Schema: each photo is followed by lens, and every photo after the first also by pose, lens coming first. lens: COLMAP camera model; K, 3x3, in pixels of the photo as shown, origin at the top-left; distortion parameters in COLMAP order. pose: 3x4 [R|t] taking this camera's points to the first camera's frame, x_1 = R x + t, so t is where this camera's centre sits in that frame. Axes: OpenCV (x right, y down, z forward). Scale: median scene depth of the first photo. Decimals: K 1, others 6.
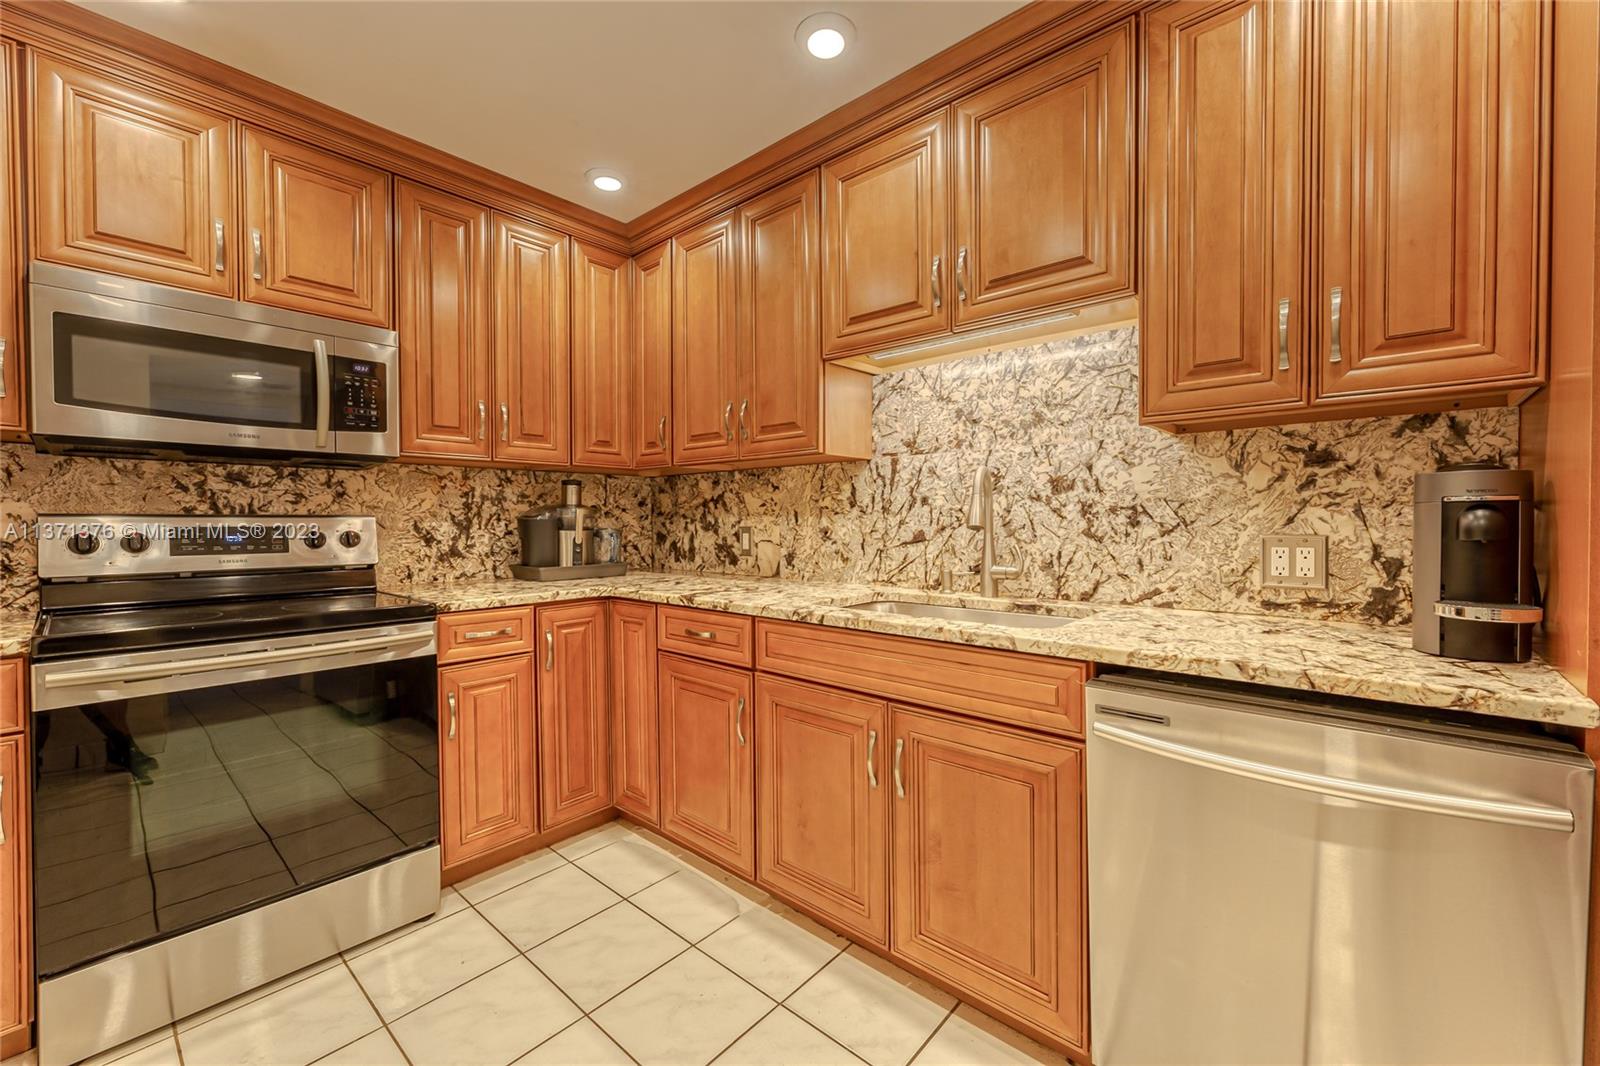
lens RADIAL K [[651.6, 0, 800.6], [0, 651.6, 529.3], [0, 0, 1]] dist [0.003925, -0.002800]
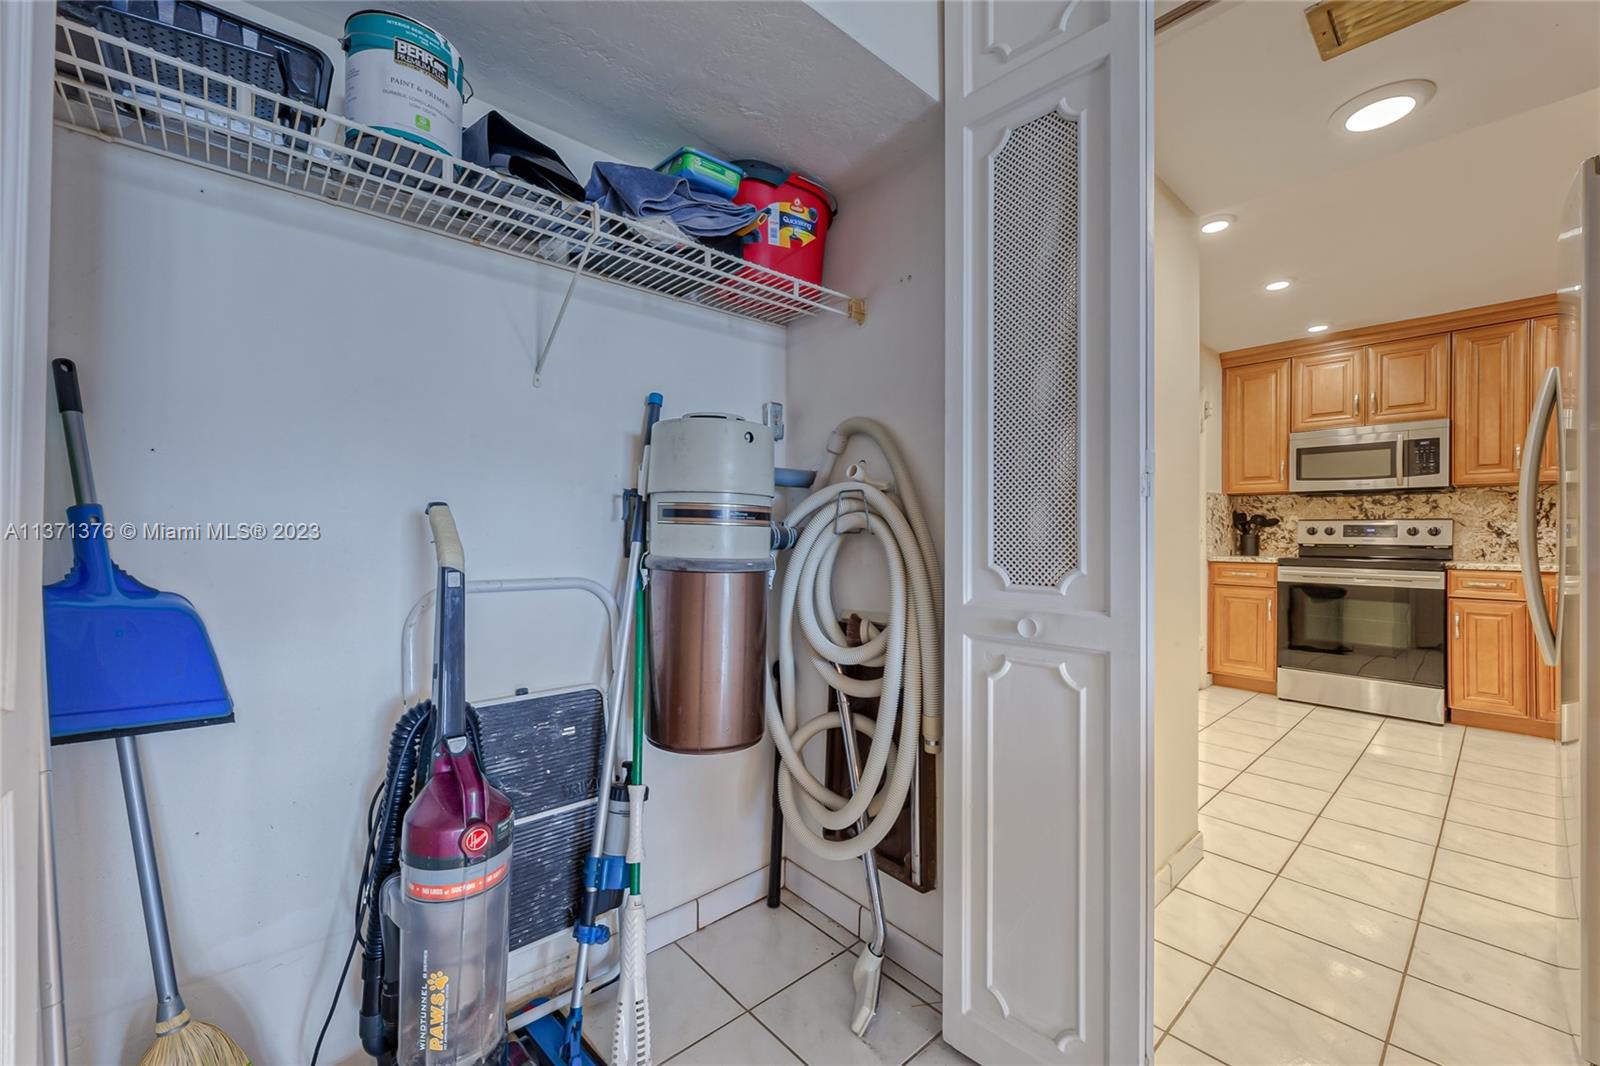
lens RADIAL K [[651.6, 0, 807.2], [0, 651.6, 529.1], [0, 0, 1]] dist [0.003925, -0.002800]
pose [[-0.105216, -0.004417, -0.994440, 1.091317], [-0.017723, 0.999840, -0.002565, 0.036315], [0.994291, 0.017354, -0.105277, -0.467039]]
